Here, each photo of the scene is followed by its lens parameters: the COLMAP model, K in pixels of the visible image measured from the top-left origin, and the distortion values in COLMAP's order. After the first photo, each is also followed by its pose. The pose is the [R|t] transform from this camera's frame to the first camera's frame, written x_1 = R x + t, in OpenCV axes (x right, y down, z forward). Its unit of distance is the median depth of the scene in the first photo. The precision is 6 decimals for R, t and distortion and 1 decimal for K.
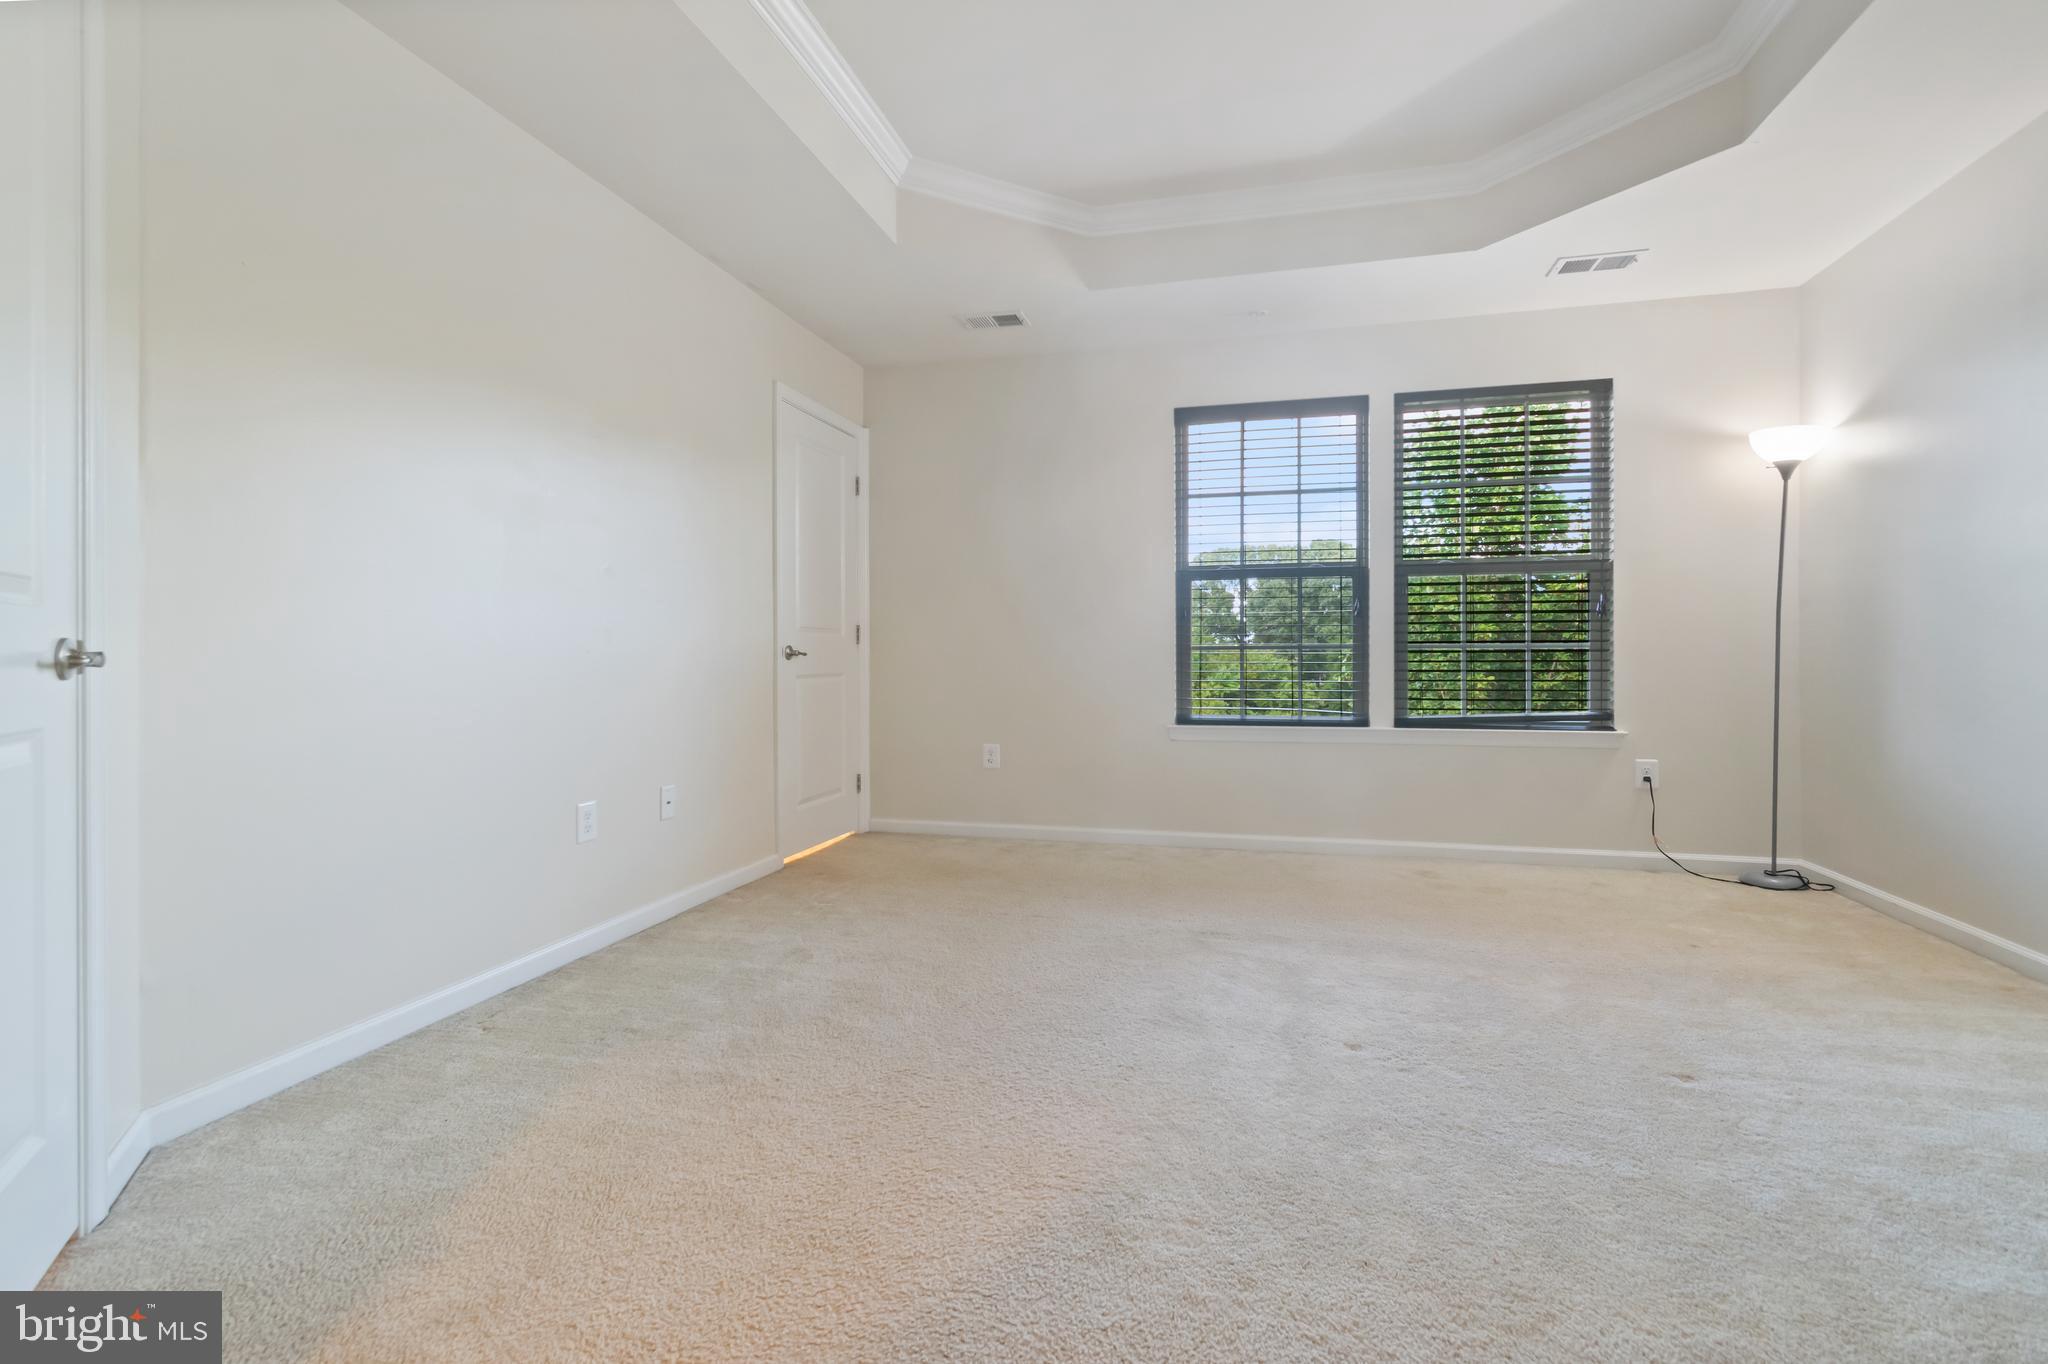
lens RADIAL K [[932.2, 0, 1012.7], [0, 932.2, 679.2], [0, 0, 1]] dist [0.013791, -0.009889]
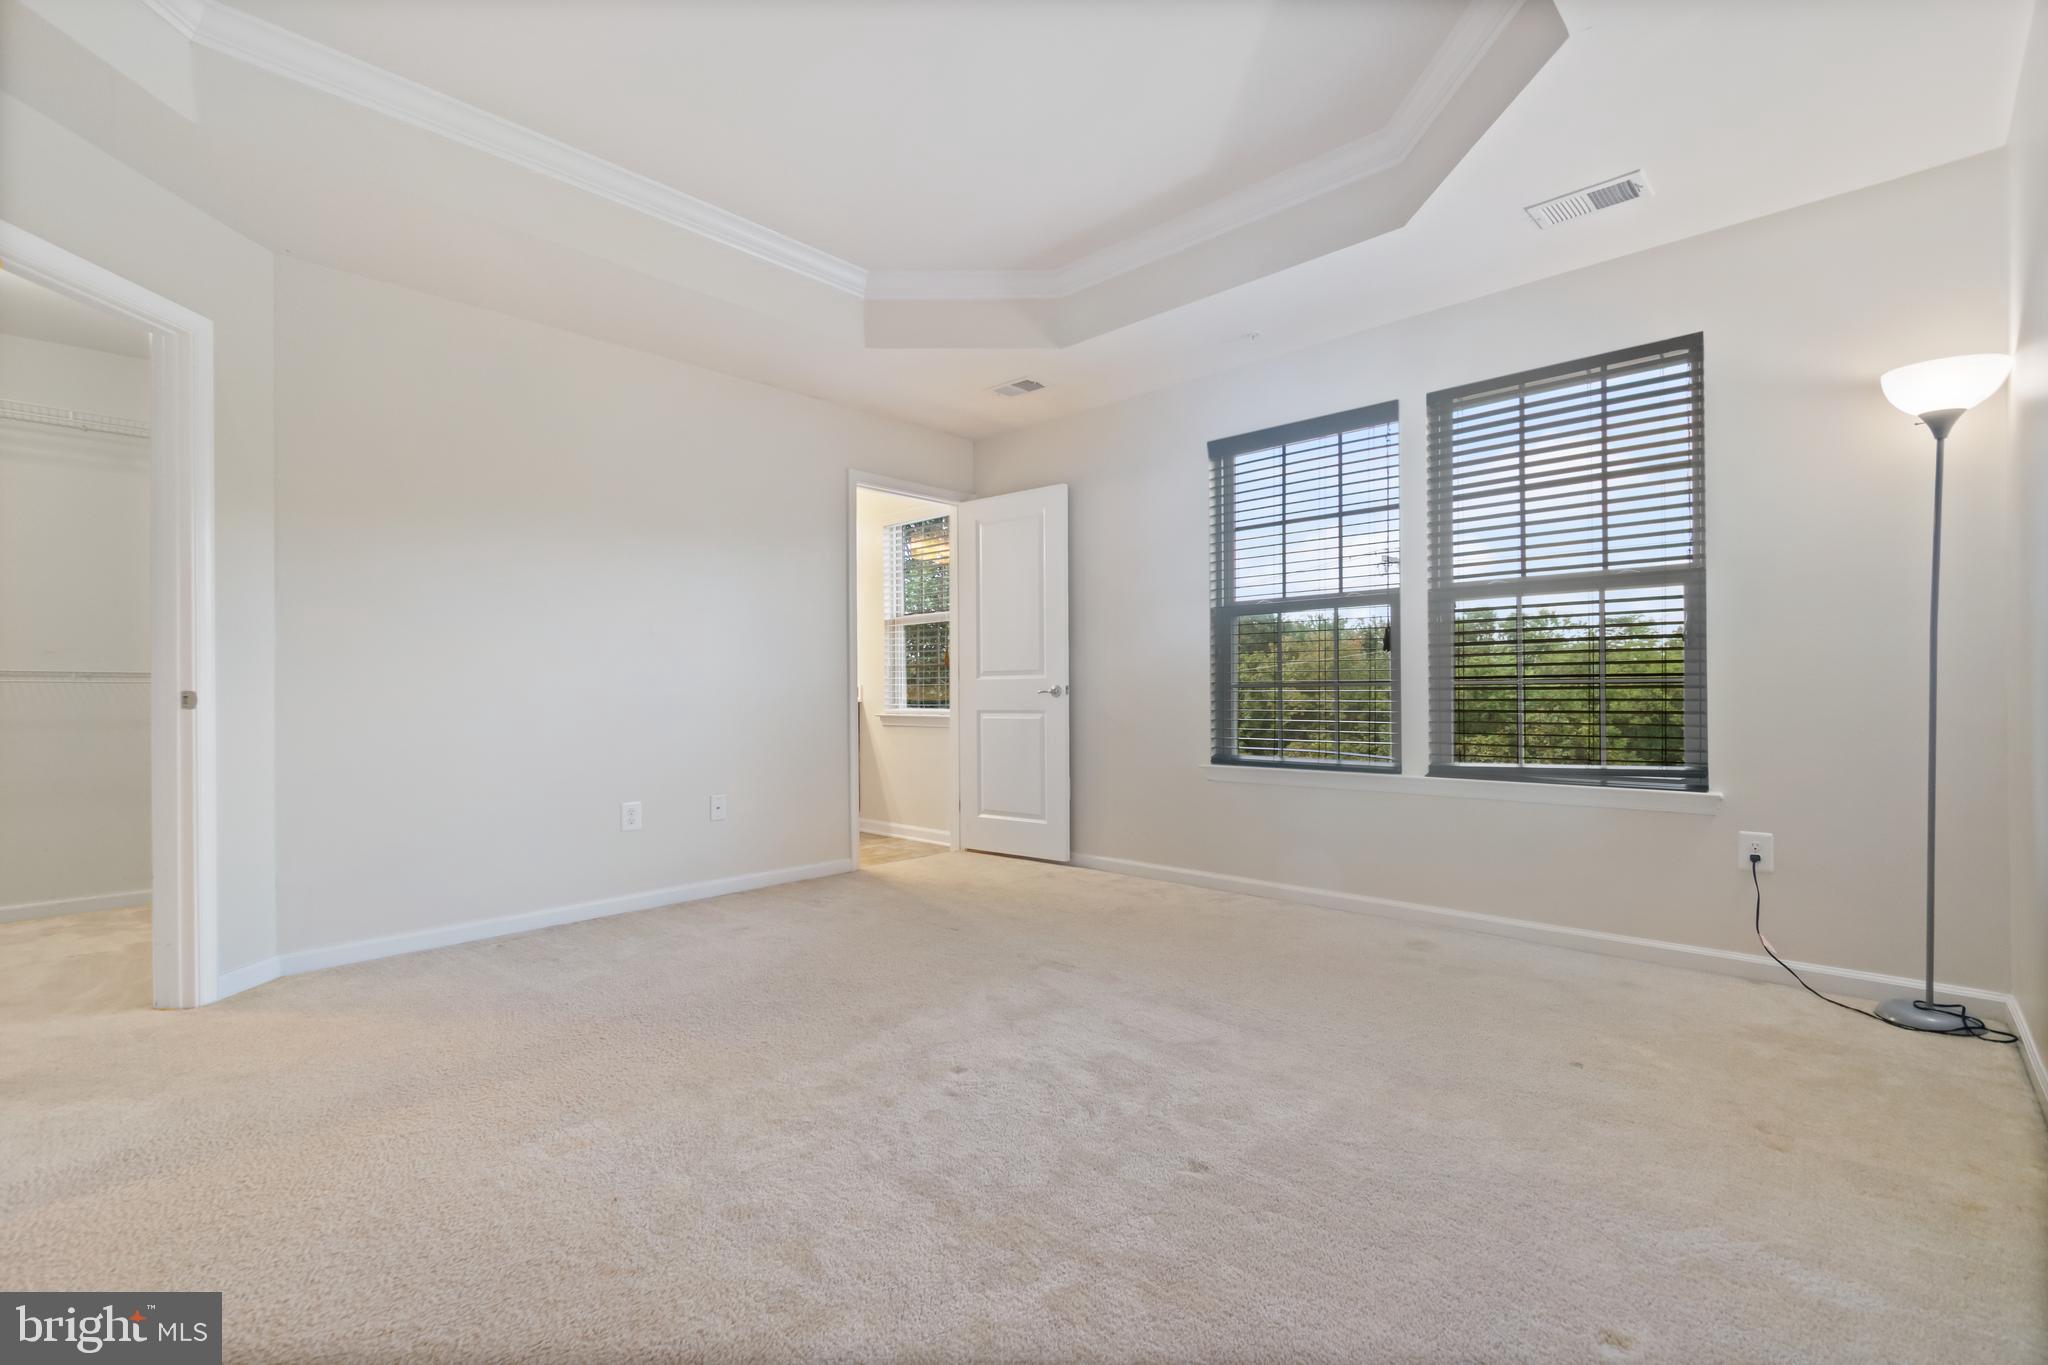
lens RADIAL K [[899.9, 0, 1014.4], [0, 899.9, 717.4], [0, 0, 1]] dist [0.002676, -0.000790]
pose [[0.873834, 0.010638, -0.486108, 0.504057], [-0.007828, 0.999939, 0.007810, -0.006934], [0.486161, -0.003020, 0.873864, 0.080391]]
